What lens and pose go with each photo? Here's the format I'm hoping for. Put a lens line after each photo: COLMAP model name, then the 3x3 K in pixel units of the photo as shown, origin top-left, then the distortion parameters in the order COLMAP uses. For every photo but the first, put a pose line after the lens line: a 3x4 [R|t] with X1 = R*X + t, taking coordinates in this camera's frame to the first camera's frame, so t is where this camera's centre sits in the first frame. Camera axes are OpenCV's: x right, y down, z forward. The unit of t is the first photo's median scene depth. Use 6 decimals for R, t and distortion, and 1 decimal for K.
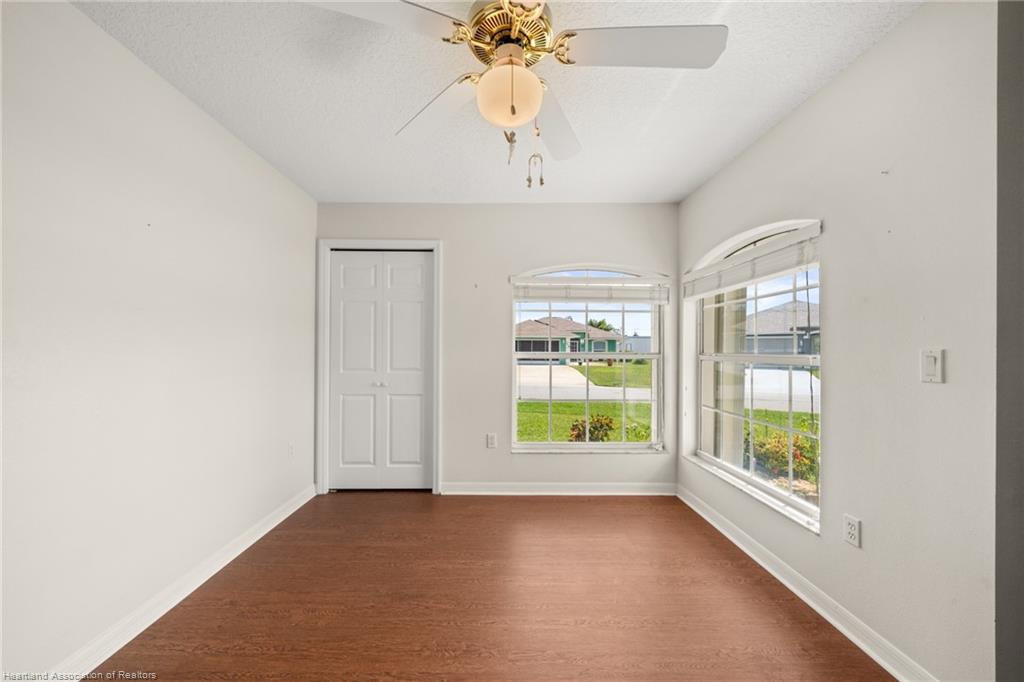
lens RADIAL K [[367.5, 0, 503.9], [0, 367.5, 346.1], [0, 0, 1]] dist [0.000511, -0.000058]
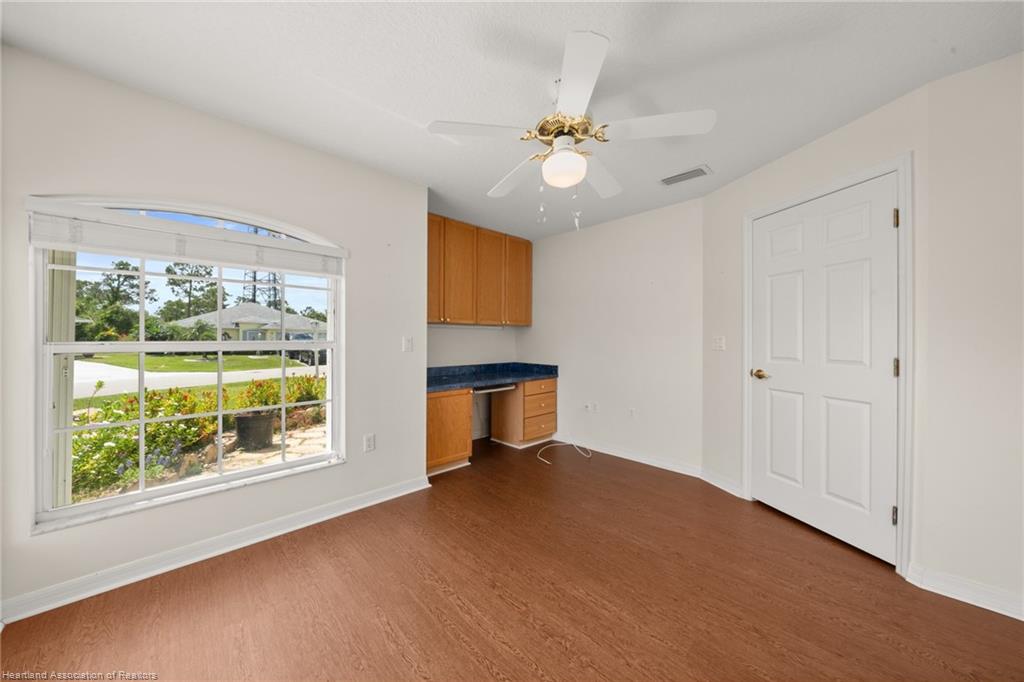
lens RADIAL K [[367.3, 0, 500.5], [0, 367.3, 339.8], [0, 0, 1]] dist [-0.000648, -0.000071]
pose [[-0.666446, -0.008513, 0.745505, -0.346761], [-0.012281, 0.999924, 0.000439, 0.008665], [-0.745452, -0.008863, -0.666500, 0.817802]]
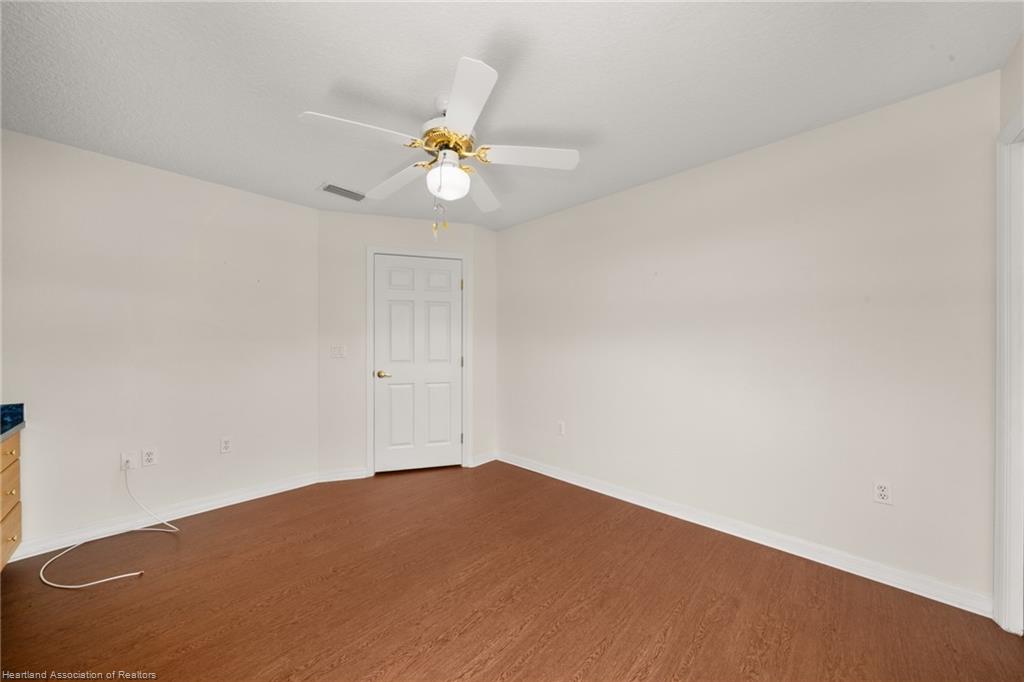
lens RADIAL K [[359.3, 0, 511.4], [0, 359.3, 350.8], [0, 0, 1]] dist [-0.001137, -0.000131]
pose [[-0.686025, 0.002310, -0.727575, 0.344783], [0.003592, 0.999994, -0.000212, 0.010675], [0.727569, -0.002758, -0.686029, 0.831270]]
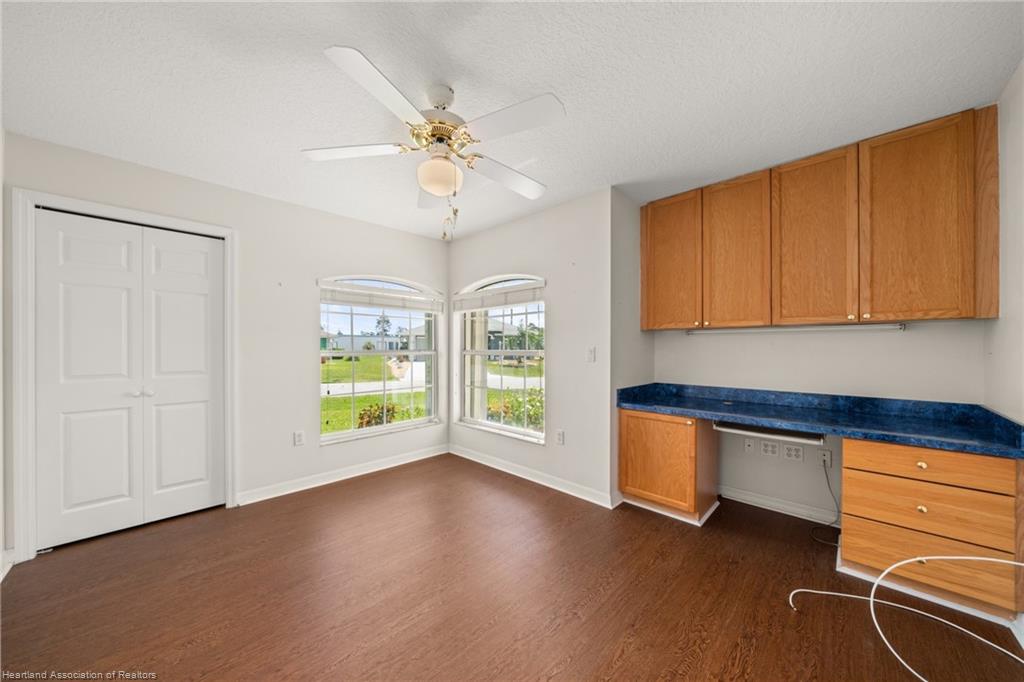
lens RADIAL K [[339.3, 0, 487.7], [0, 339.3, 347.5], [0, 0, 1]] dist [-0.000991, -0.000056]
pose [[0.738265, -0.006230, 0.674482, -0.286280], [-0.000277, 0.999954, 0.009540, -0.003021], [-0.674510, -0.007230, 0.738230, -0.048867]]
